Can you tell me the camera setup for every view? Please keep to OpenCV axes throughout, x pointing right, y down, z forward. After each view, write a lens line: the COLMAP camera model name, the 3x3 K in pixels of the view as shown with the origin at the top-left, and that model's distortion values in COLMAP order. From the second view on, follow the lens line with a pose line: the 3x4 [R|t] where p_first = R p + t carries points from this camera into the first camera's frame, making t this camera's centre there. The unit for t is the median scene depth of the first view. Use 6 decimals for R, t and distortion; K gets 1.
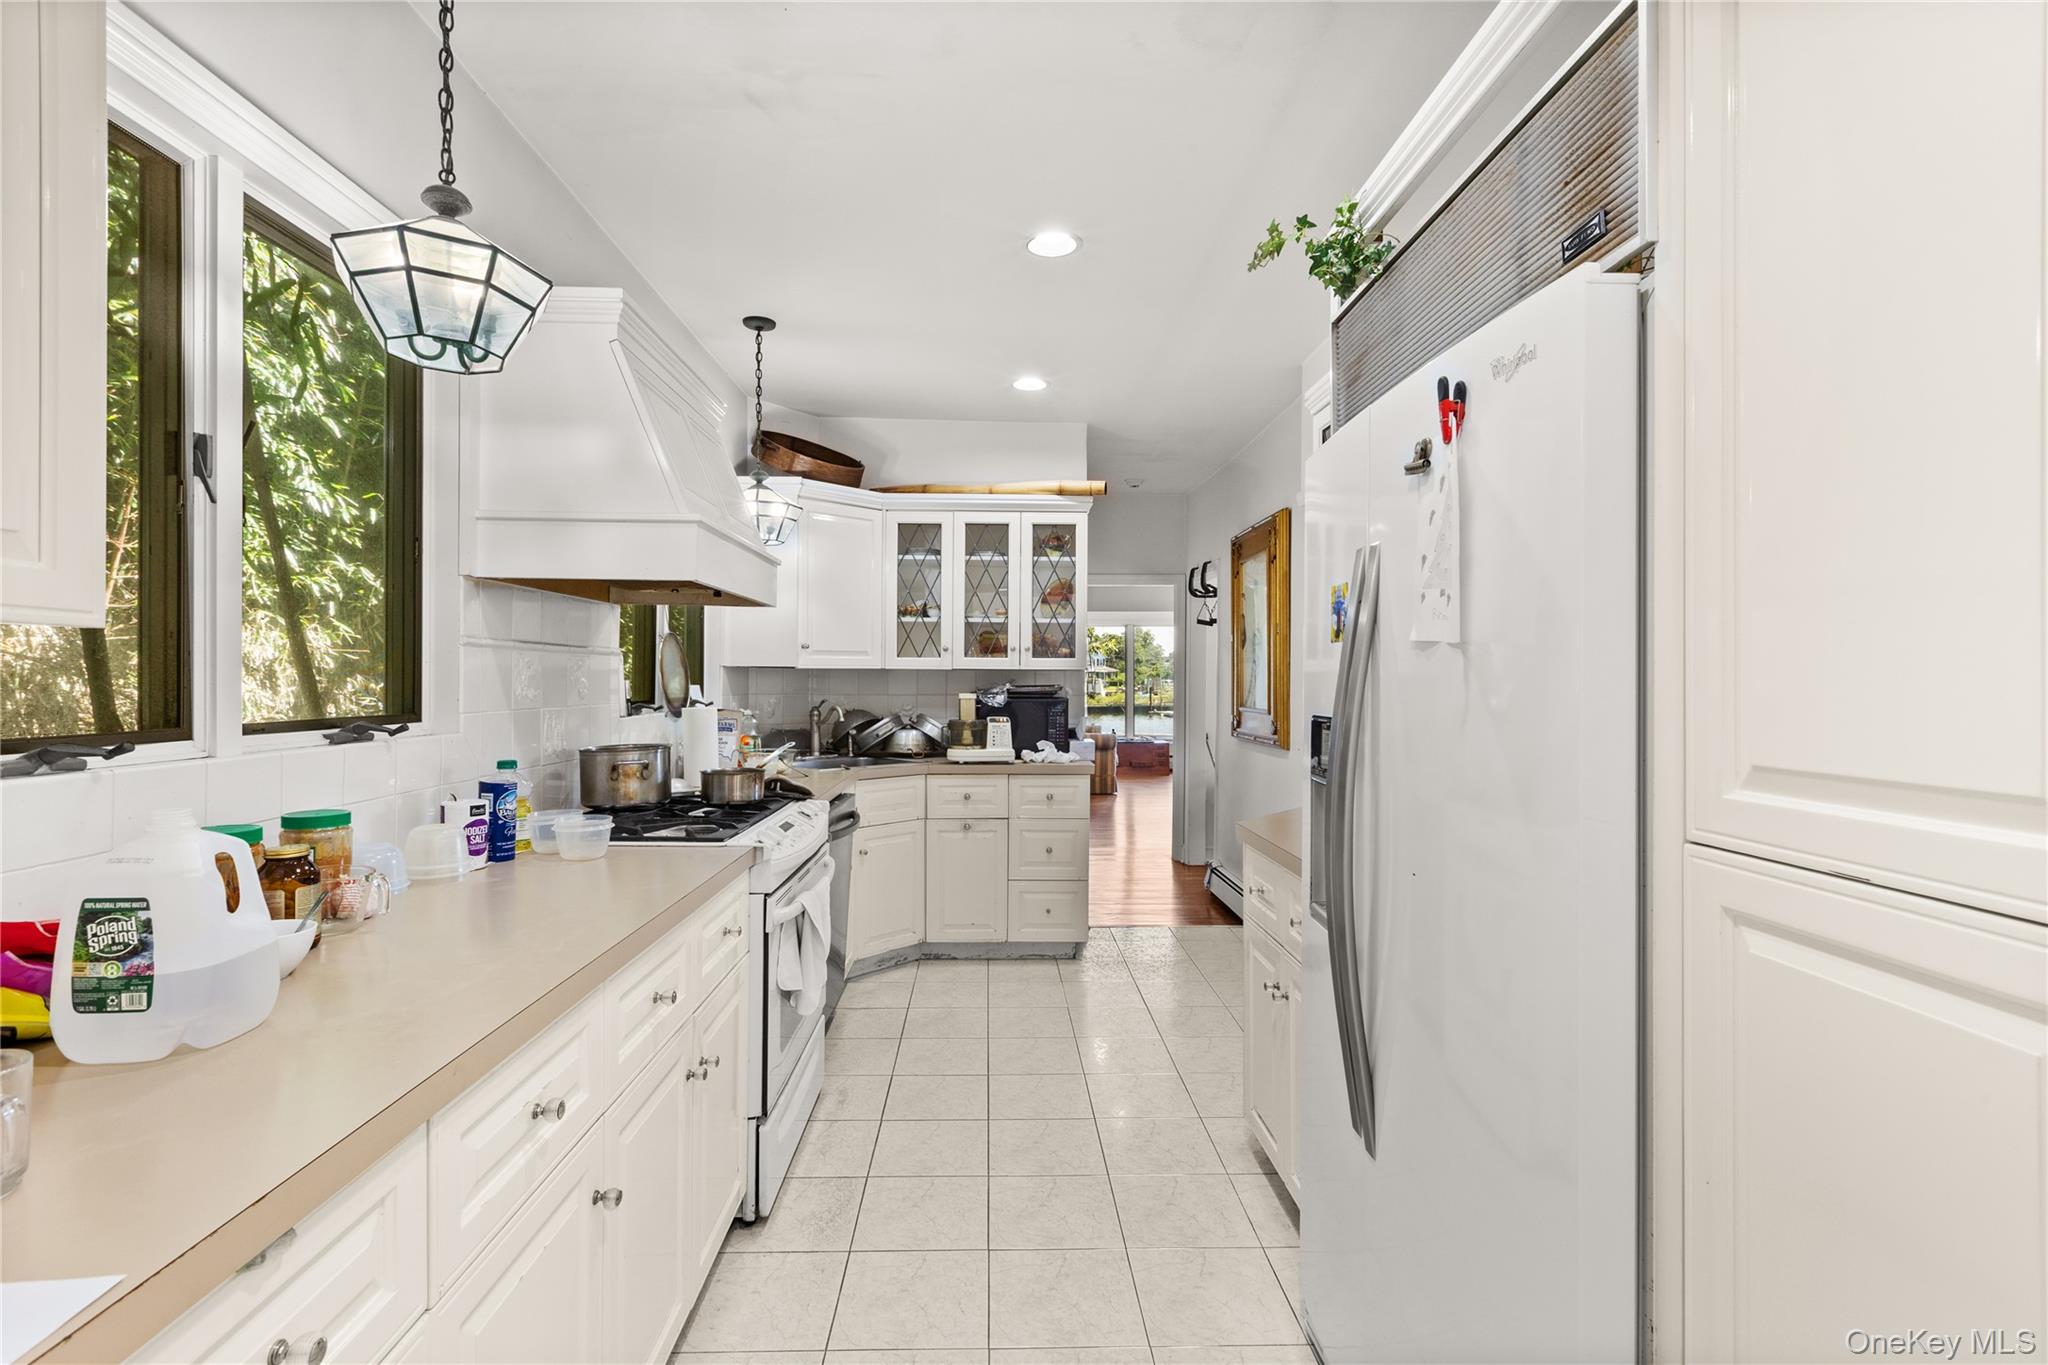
lens RADIAL K [[946.8, 0, 1021.8], [0, 946.8, 676.0], [0, 0, 1]] dist [-0.000409, -0.000135]
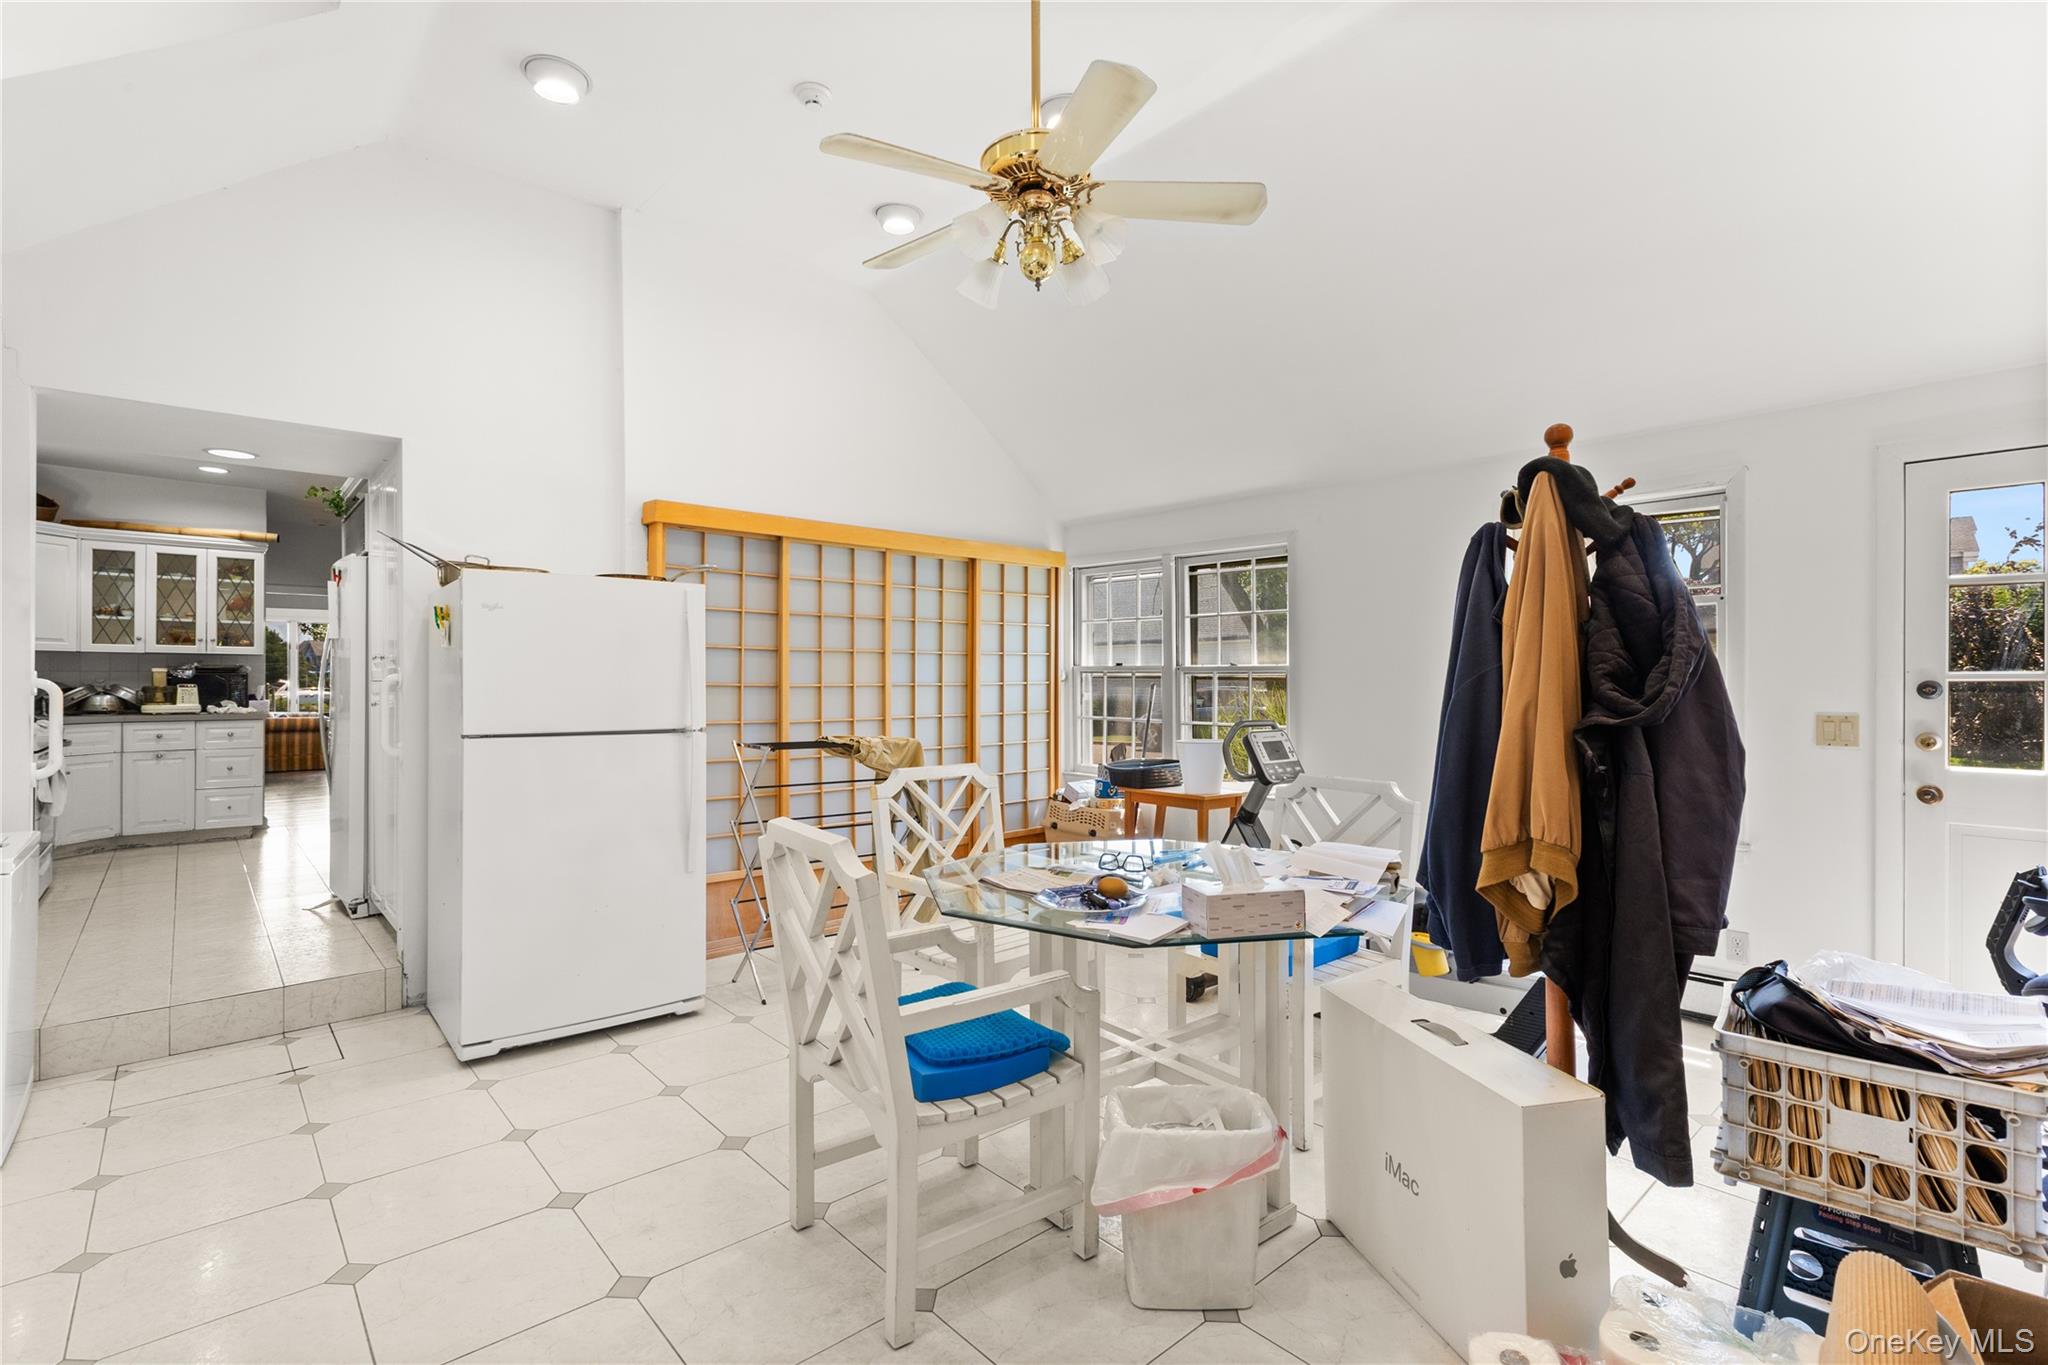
lens RADIAL K [[946.8, 0, 1027.7], [0, 946.8, 680.8], [0, 0, 1]] dist [-0.000409, -0.000135]
pose [[0.772108, -0.001444, 0.635490, 0.050135], [0.000117, 0.999998, 0.002130, 0.033586], [-0.635491, -0.001570, 0.772106, -0.996182]]
